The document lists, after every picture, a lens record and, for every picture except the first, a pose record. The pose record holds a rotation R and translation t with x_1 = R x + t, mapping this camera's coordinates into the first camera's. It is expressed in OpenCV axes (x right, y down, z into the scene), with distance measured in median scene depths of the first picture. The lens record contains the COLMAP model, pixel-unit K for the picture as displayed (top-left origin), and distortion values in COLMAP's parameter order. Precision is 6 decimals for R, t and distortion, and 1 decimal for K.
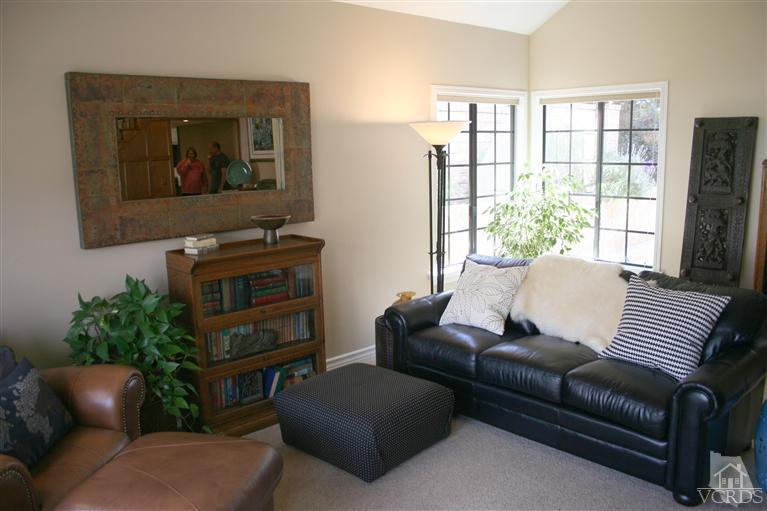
lens RADIAL K [[636.1, 0, 383.5], [0, 636.1, 255.5], [0, 0, 1]] dist [-0.149114, 0.112873]
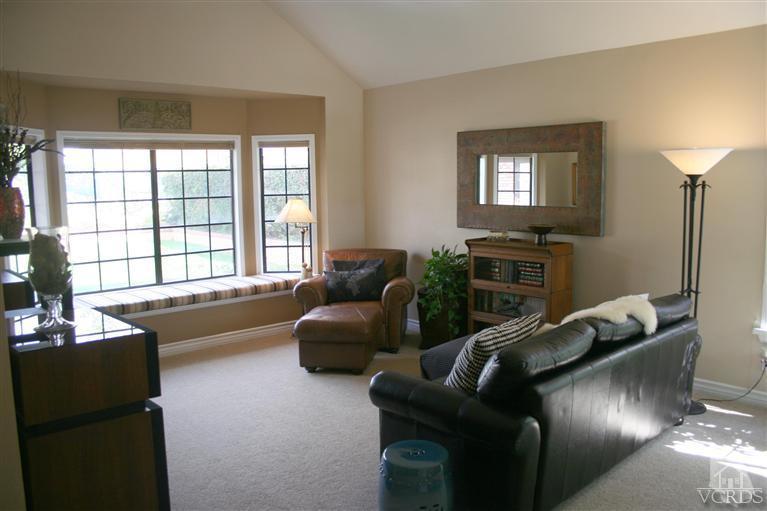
lens RADIAL K [[636.1, 0, 383.5], [0, 636.1, 255.5], [0, 0, 1]] dist [-0.149114, 0.112873]
pose [[-0.006811, 0.138792, -0.990298, 1.107304], [-0.165861, 0.976447, 0.137992, -0.119887], [0.986126, 0.165192, 0.016369, 0.614072]]
